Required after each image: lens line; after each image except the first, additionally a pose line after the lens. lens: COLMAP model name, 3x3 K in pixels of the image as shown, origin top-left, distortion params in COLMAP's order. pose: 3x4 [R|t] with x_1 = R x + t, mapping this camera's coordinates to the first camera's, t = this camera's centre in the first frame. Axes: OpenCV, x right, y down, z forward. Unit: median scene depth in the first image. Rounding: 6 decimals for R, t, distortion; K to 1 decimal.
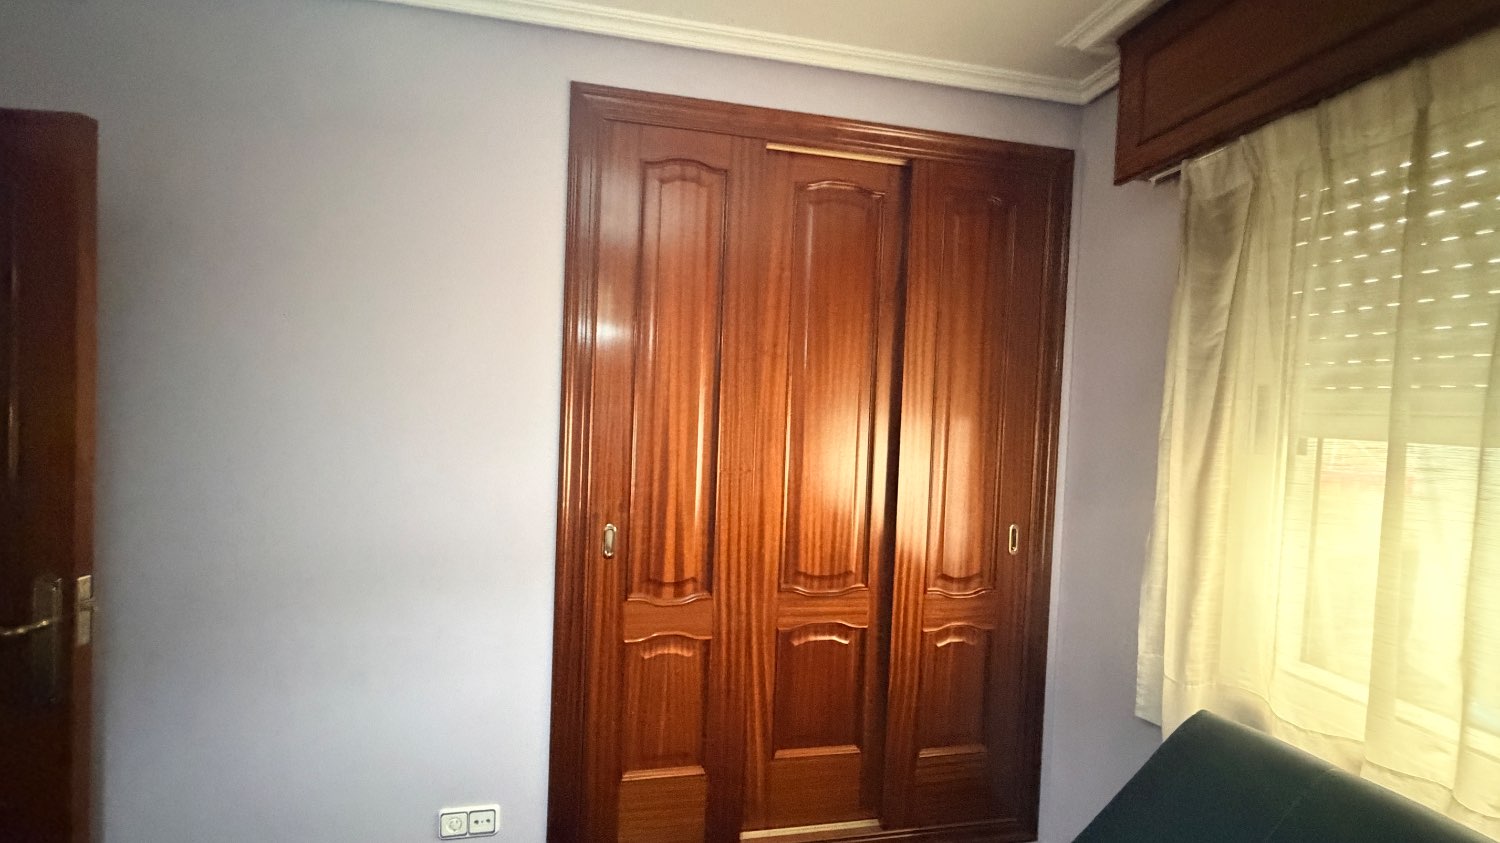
lens RADIAL K [[594.7, 0, 750.0], [0, 594.7, 421.5], [0, 0, 1]] dist [0.001023, 0.000232]
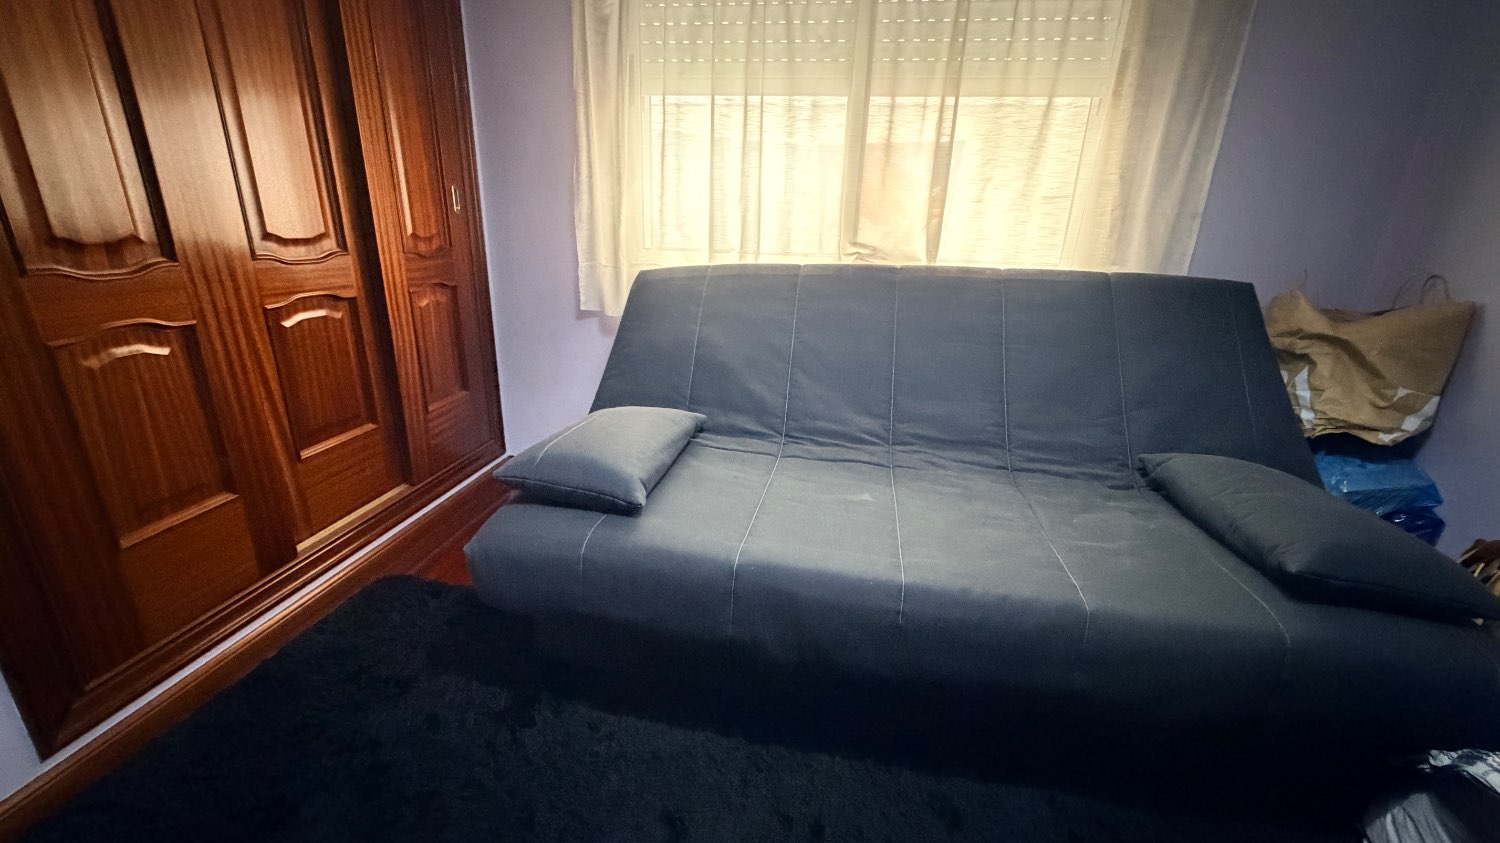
lens RADIAL K [[594.7, 0, 750.0], [0, 594.7, 421.5], [0, 0, 1]] dist [0.001023, 0.000232]
pose [[0.338280, -0.329192, 0.881589, -0.485095], [0.004949, 0.937428, 0.348143, 0.215475], [-0.941033, -0.113407, 0.318742, 0.111974]]
